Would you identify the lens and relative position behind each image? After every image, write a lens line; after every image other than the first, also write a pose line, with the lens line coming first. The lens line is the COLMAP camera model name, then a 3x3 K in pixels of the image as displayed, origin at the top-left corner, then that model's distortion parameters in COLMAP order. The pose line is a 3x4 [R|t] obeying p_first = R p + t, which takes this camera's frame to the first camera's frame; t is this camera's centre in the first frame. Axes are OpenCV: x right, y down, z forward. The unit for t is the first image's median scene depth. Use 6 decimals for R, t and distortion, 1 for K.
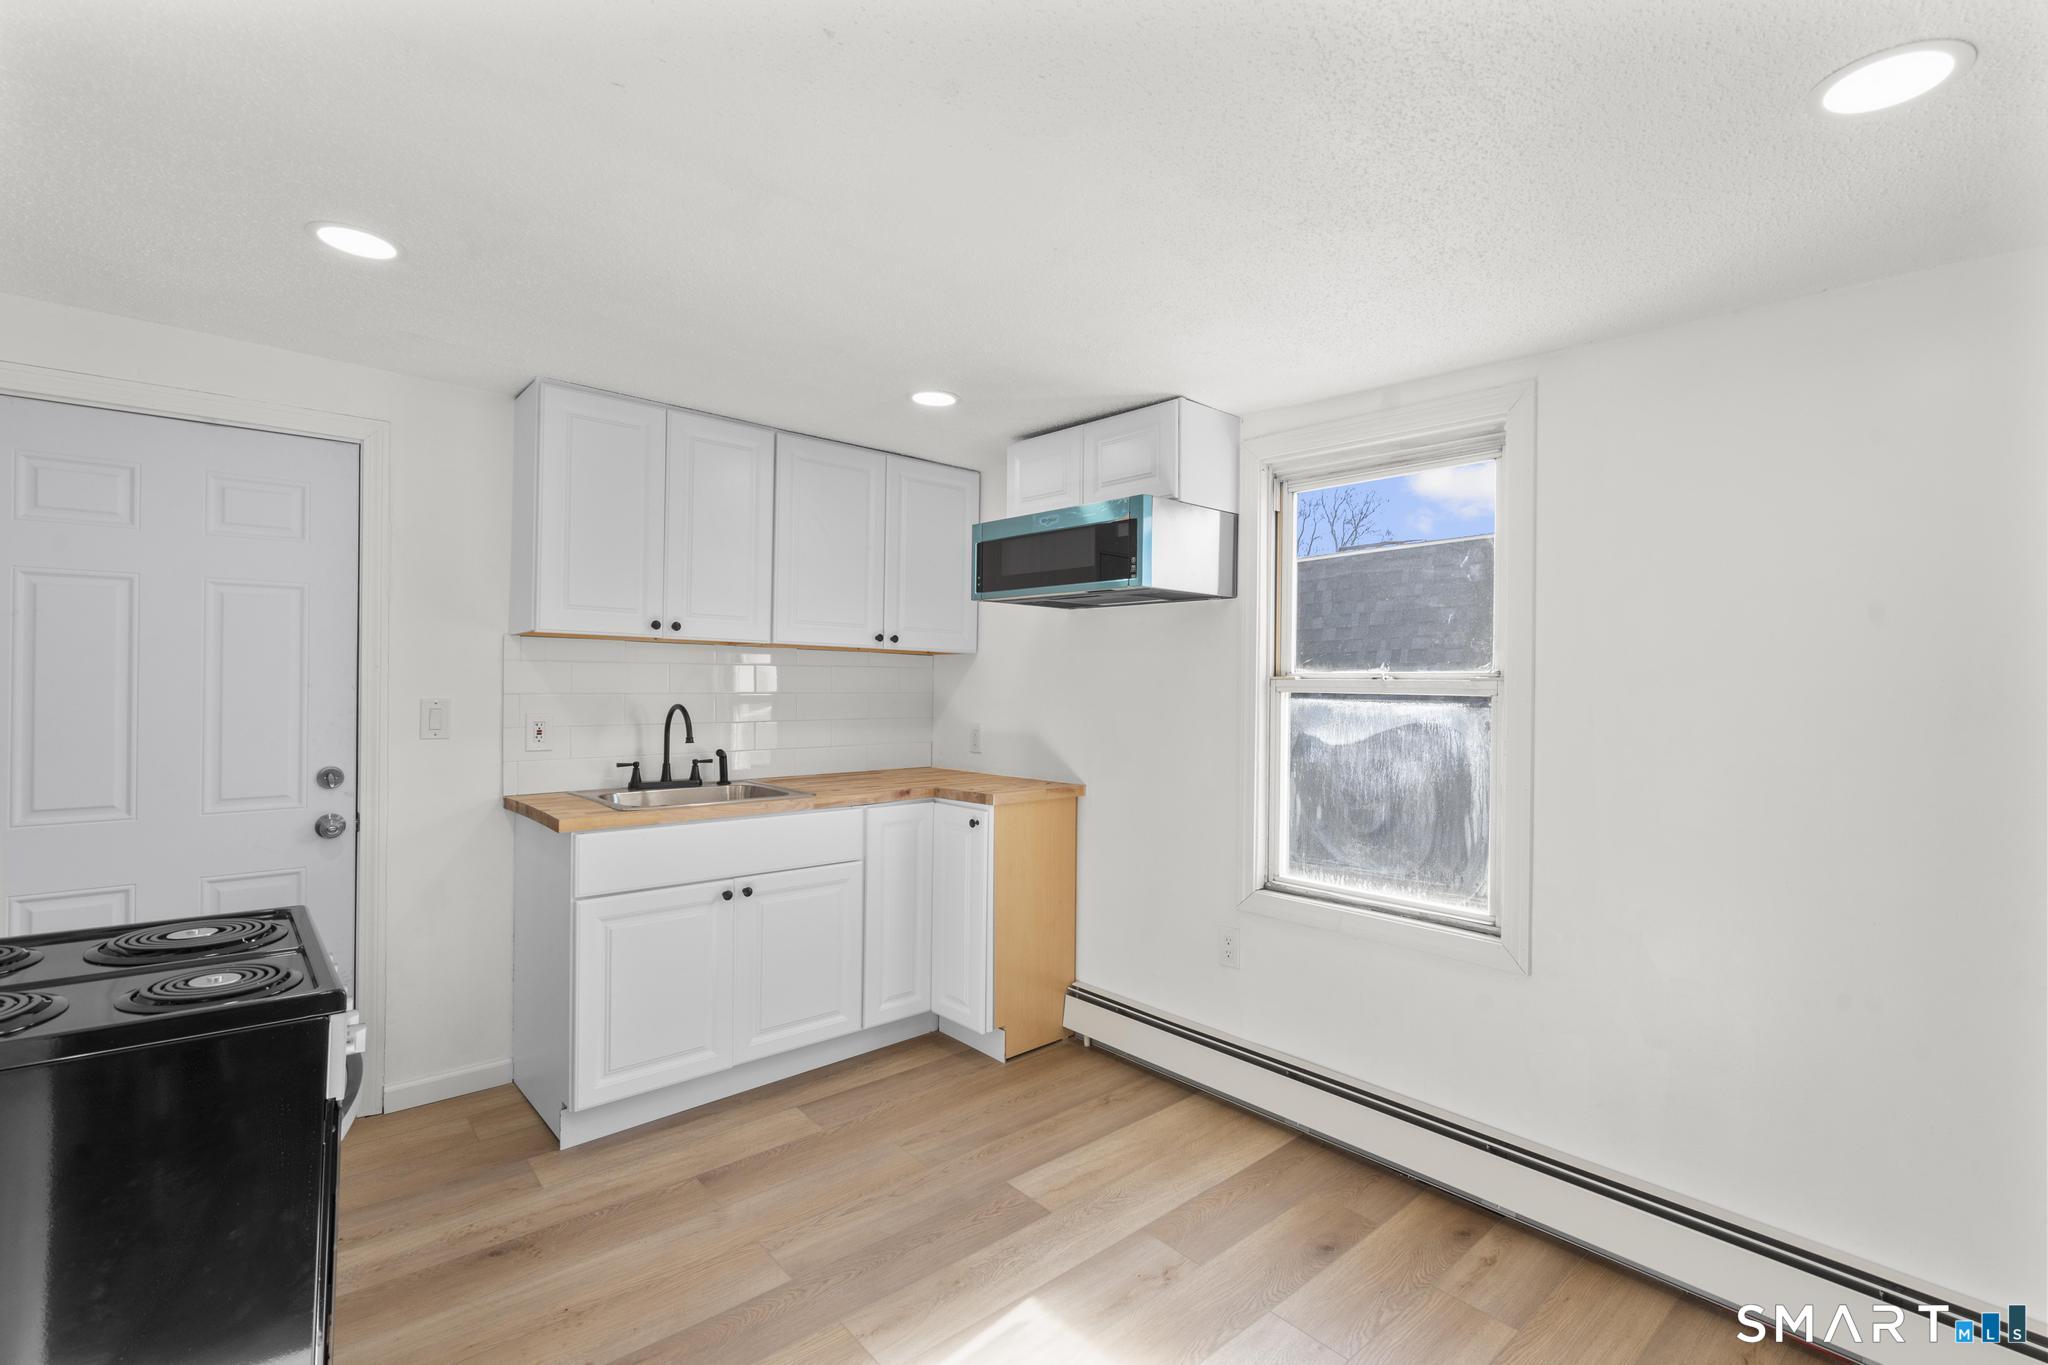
lens RADIAL K [[922.4, 0, 1025.2], [0, 922.4, 677.8], [0, 0, 1]] dist [-0.005981, 0.003250]
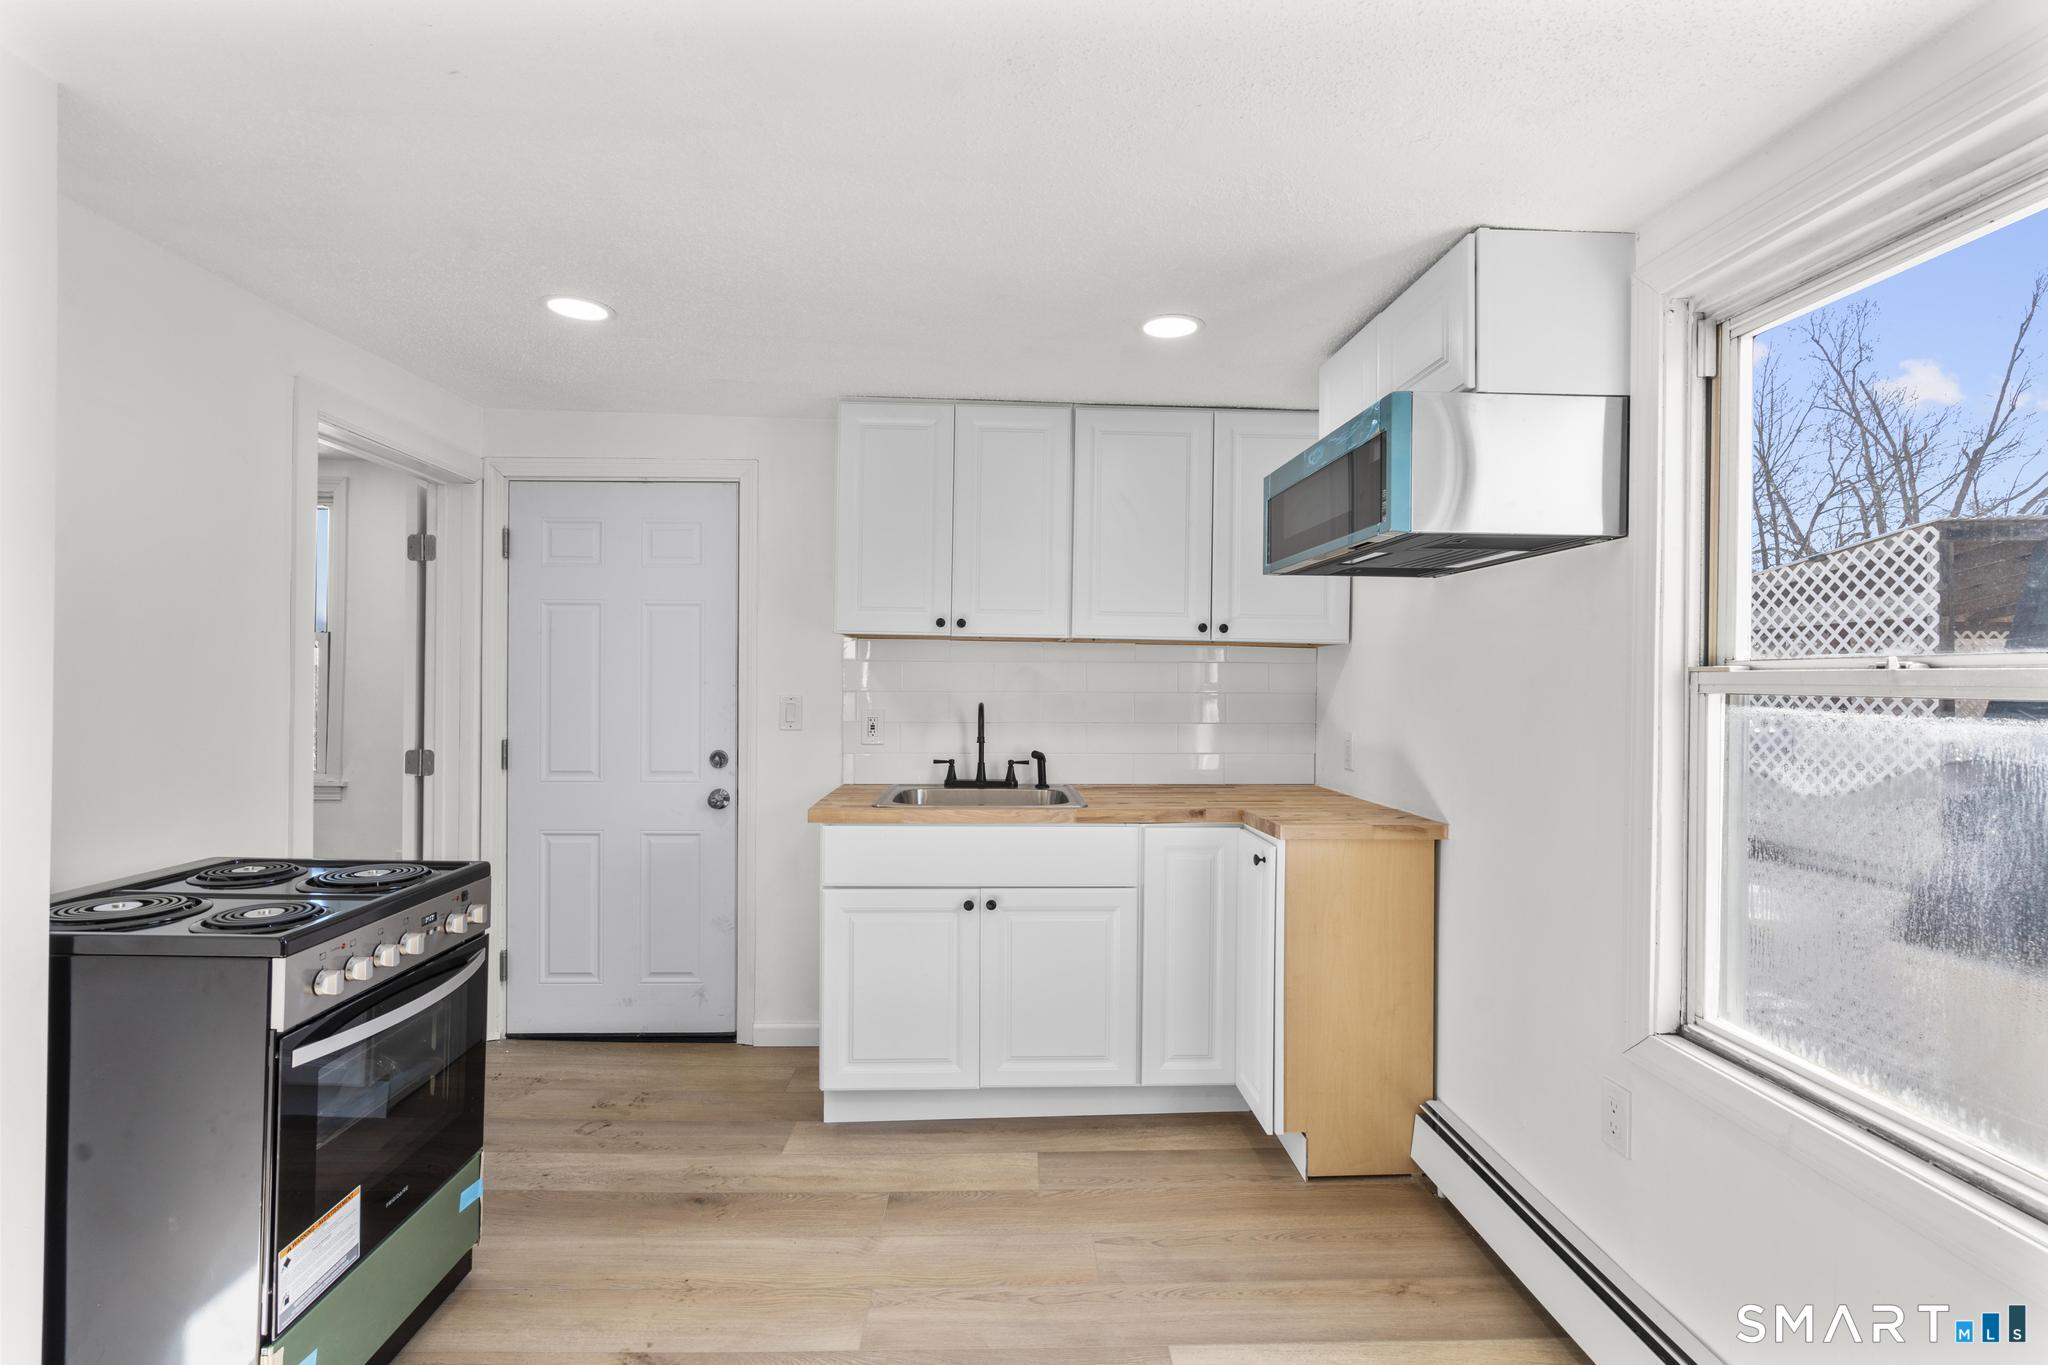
lens RADIAL K [[922.4, 0, 1024.4], [0, 922.4, 677.3], [0, 0, 1]] dist [-0.005981, 0.003250]
pose [[0.770650, -0.005182, -0.637238, 0.329181], [0.003712, 0.999986, -0.003642, 0.006043], [0.637248, 0.000441, 0.770658, 0.311695]]
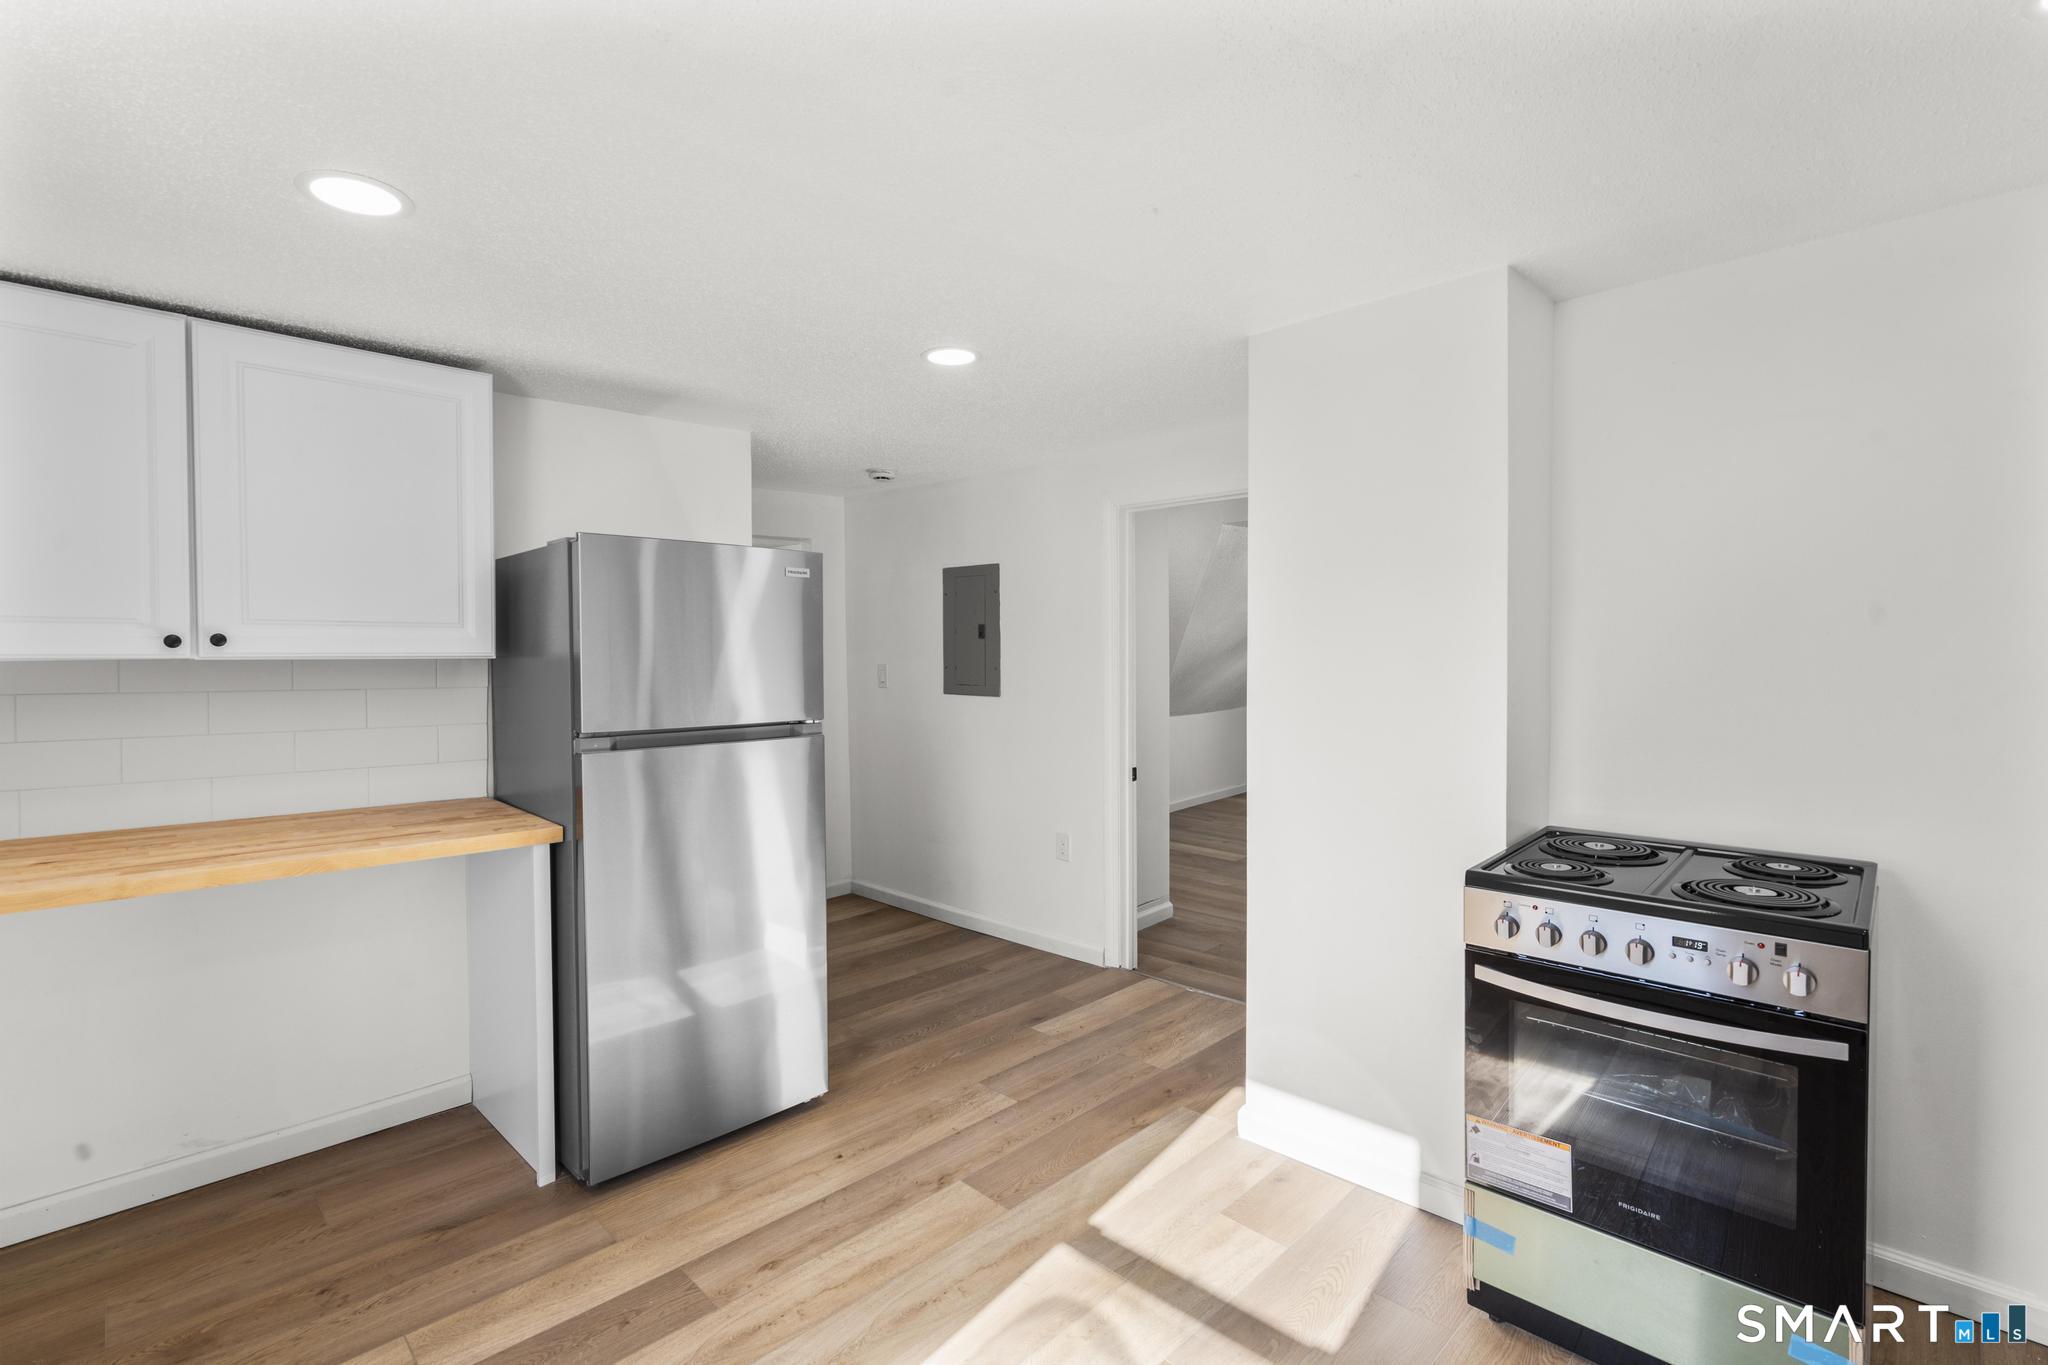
lens RADIAL K [[922.4, 0, 1026.6], [0, 922.4, 675.5], [0, 0, 1]] dist [-0.005981, 0.003250]
pose [[-0.997008, -0.004942, -0.077138, 0.039869], [-0.006242, 0.999842, 0.016623, -0.000197], [0.077044, 0.017054, -0.996882, 1.090206]]
